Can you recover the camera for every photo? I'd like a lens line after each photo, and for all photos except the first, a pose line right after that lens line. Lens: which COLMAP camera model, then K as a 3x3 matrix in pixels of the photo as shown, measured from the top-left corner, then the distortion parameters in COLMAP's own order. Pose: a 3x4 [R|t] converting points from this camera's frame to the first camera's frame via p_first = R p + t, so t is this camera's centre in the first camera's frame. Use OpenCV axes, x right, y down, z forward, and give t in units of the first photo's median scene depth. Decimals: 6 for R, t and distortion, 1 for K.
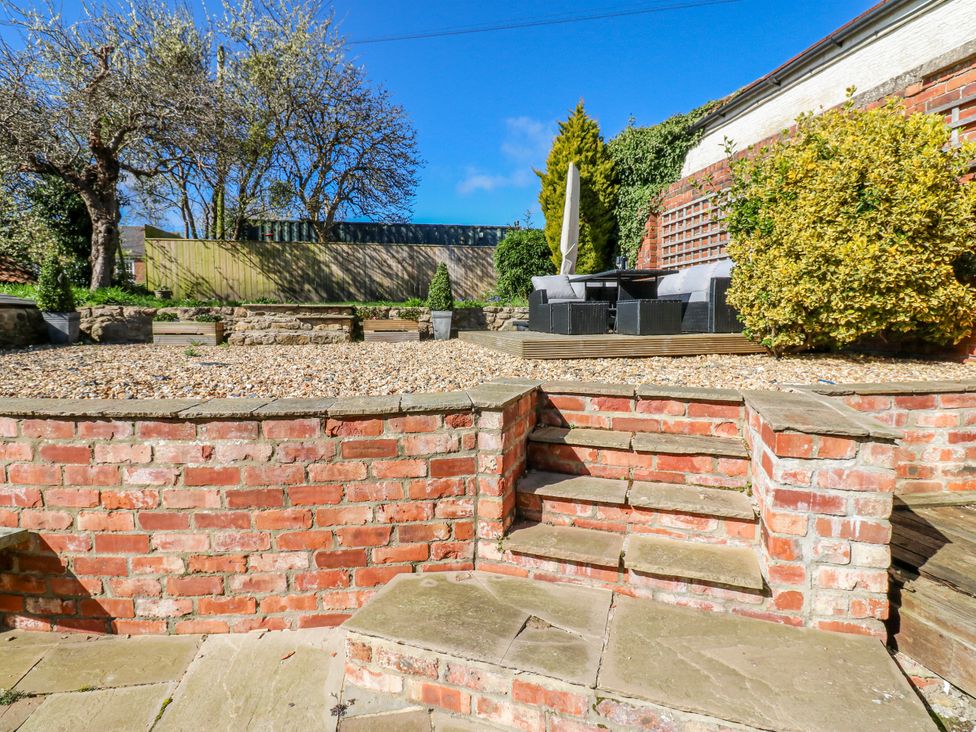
lens RADIAL K [[507.6, 0, 492.3], [0, 507.6, 363.6], [0, 0, 1]] dist [-0.001224, -0.012629]
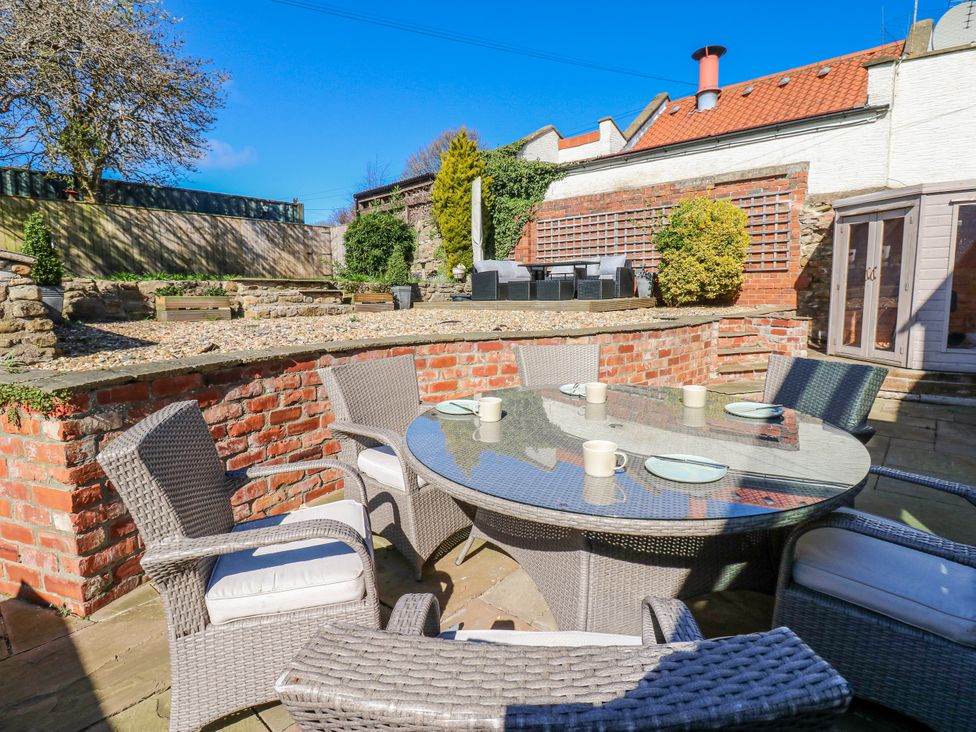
lens RADIAL K [[507.6, 0, 490.5], [0, 507.6, 366.3], [0, 0, 1]] dist [-0.001224, -0.012629]
pose [[0.776295, -0.095842, 0.623041, -0.727205], [0.065074, 0.995278, 0.072023, 0.015886], [-0.627002, -0.015367, 0.778866, -0.093387]]
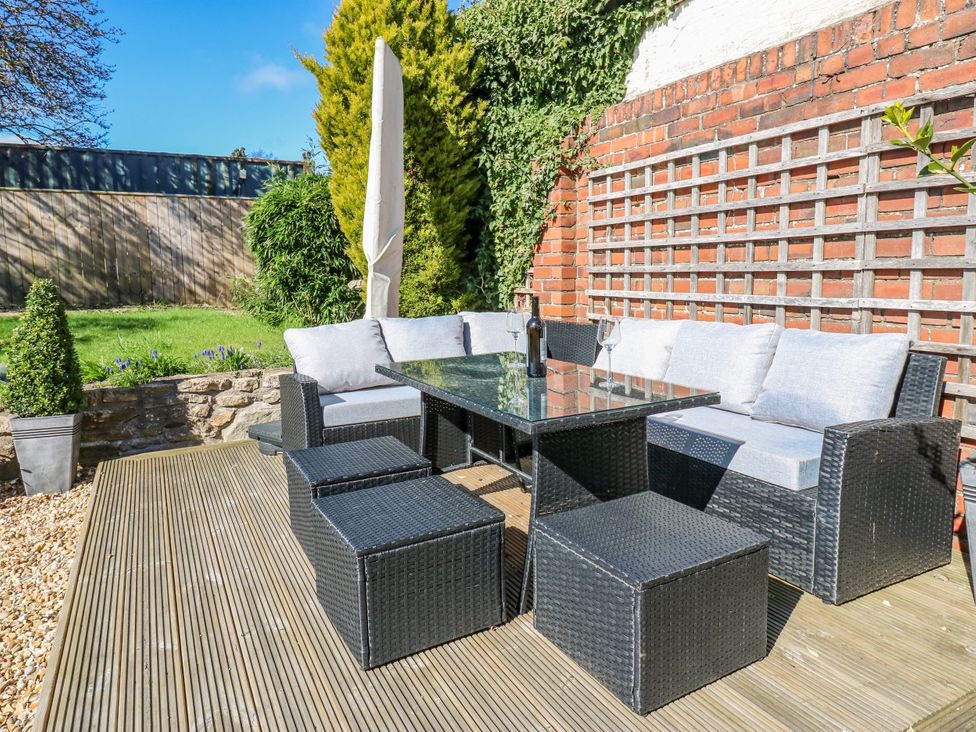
lens RADIAL K [[635.4, 0, 509.7], [0, 635.4, 362.8], [0, 0, 1]] dist [-0.005157, -0.009623]
pose [[0.952287, -0.052050, 0.300732, 0.089465], [0.035590, 0.997566, 0.059959, -0.159455], [-0.303121, -0.046395, 0.951822, 0.464556]]
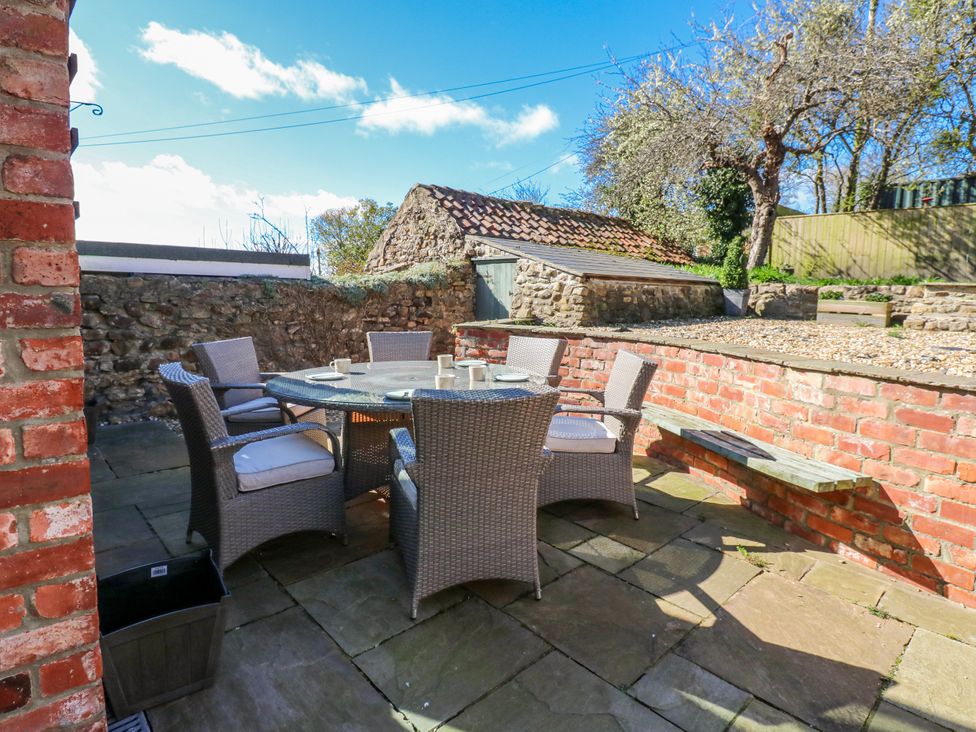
lens RADIAL K [[538.0, 0, 491.4], [0, 538.0, 364.8], [0, 0, 1]] dist [-0.018645, -0.003029]
pose [[0.541367, 0.127342, -0.831087, -0.112463], [-0.097334, 0.991310, 0.088489, 0.013735], [0.835133, 0.032988, 0.549058, -0.113481]]
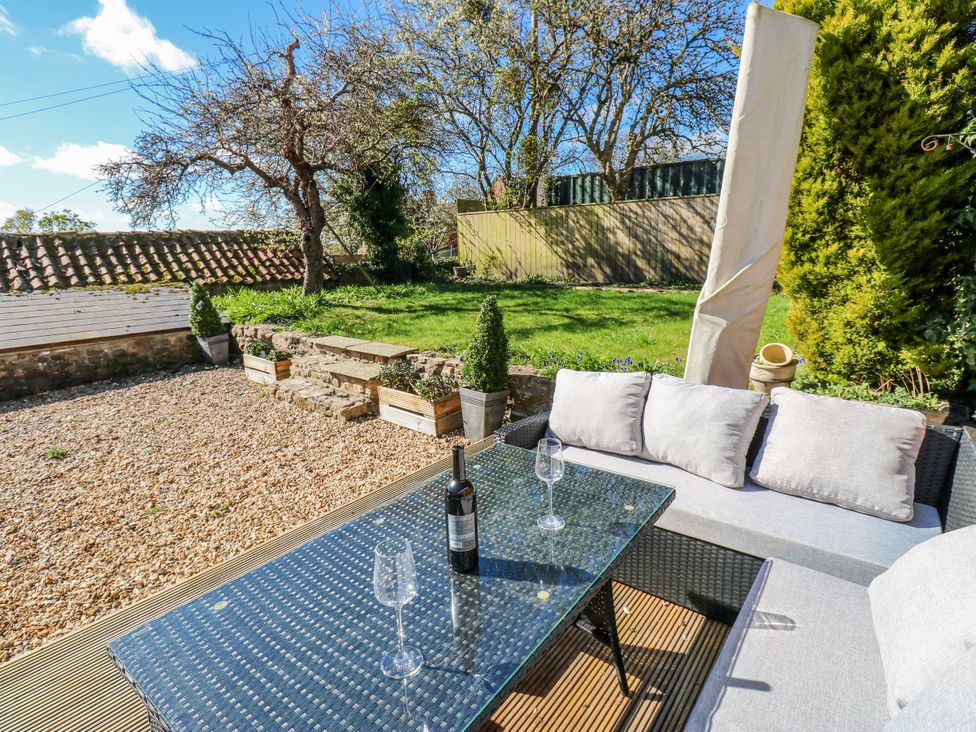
lens RADIAL K [[507.6, 0, 484.6], [0, 507.6, 372.6], [0, 0, 1]] dist [-0.001224, -0.012629]
pose [[0.653262, 0.163878, -0.739184, 0.313429], [-0.045886, 0.983069, 0.177395, -0.221964], [0.755740, -0.081967, 0.649721, 0.659049]]
